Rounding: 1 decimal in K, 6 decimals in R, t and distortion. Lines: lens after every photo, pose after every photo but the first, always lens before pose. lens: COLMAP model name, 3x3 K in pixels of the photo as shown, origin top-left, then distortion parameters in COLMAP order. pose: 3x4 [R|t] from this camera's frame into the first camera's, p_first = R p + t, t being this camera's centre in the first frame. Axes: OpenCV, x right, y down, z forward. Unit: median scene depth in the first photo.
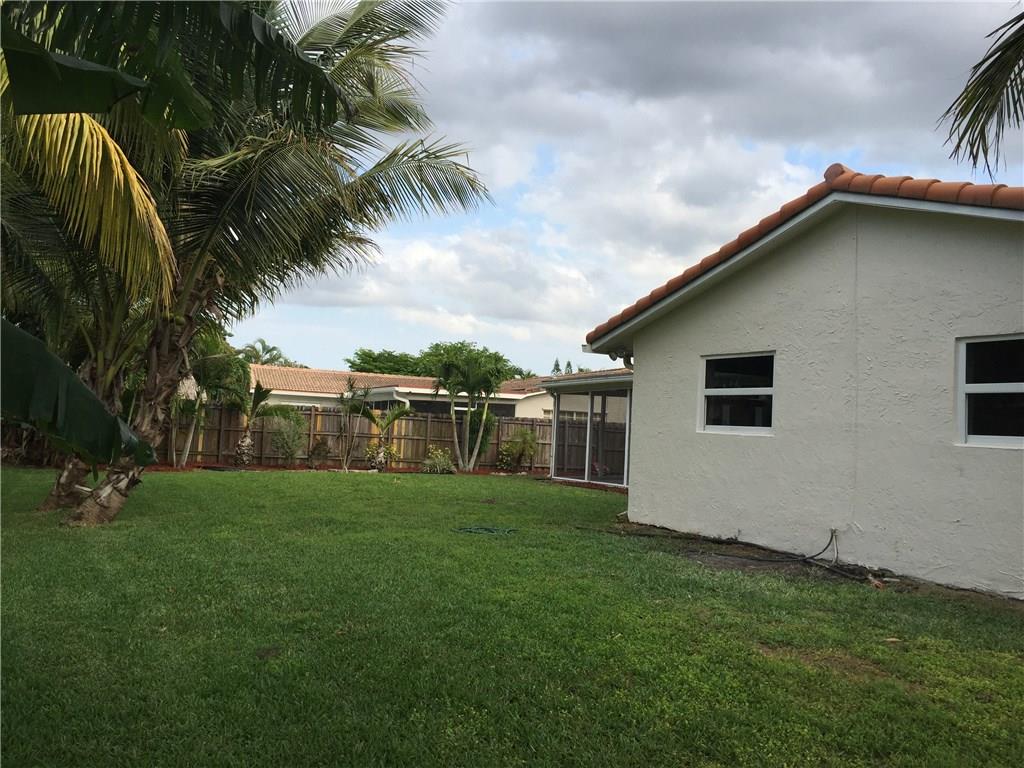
lens RADIAL K [[876.7, 0, 514.9], [0, 876.7, 391.8], [0, 0, 1]] dist [0.042252, -0.001632]
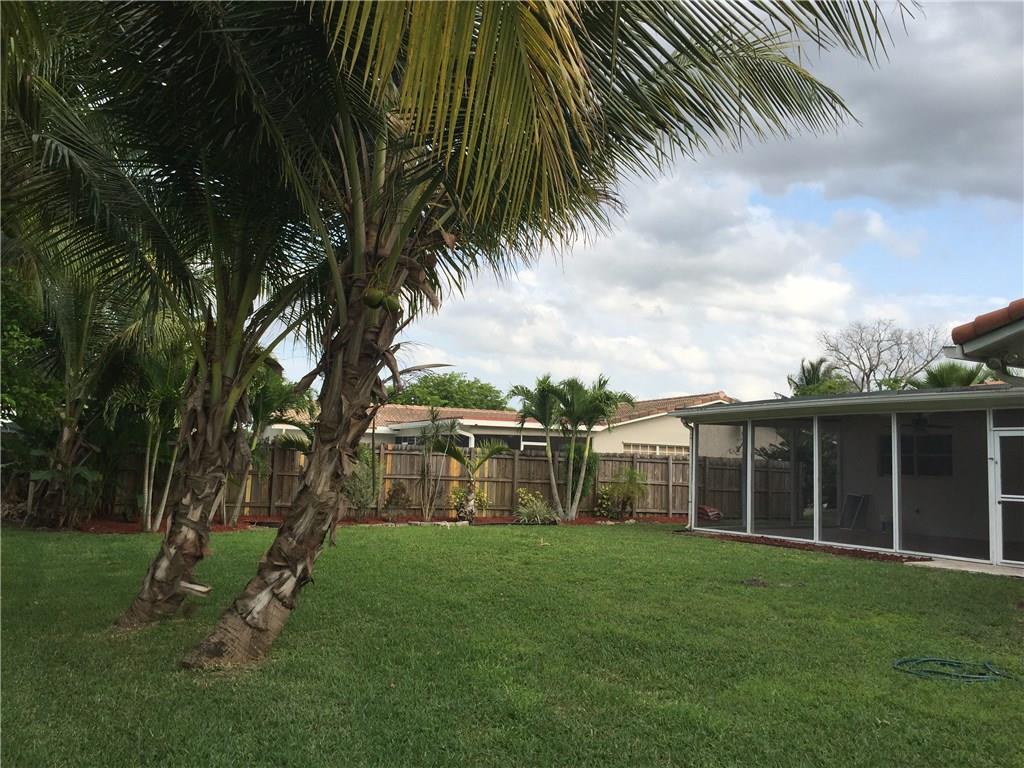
lens RADIAL K [[876.7, 0, 510.3], [0, 876.7, 373.5], [0, 0, 1]] dist [0.042252, -0.001632]
pose [[0.999463, -0.012717, 0.030185, -0.141642], [0.014434, 0.998249, -0.057360, -0.000119], [-0.029403, 0.057765, 0.997897, 0.186252]]
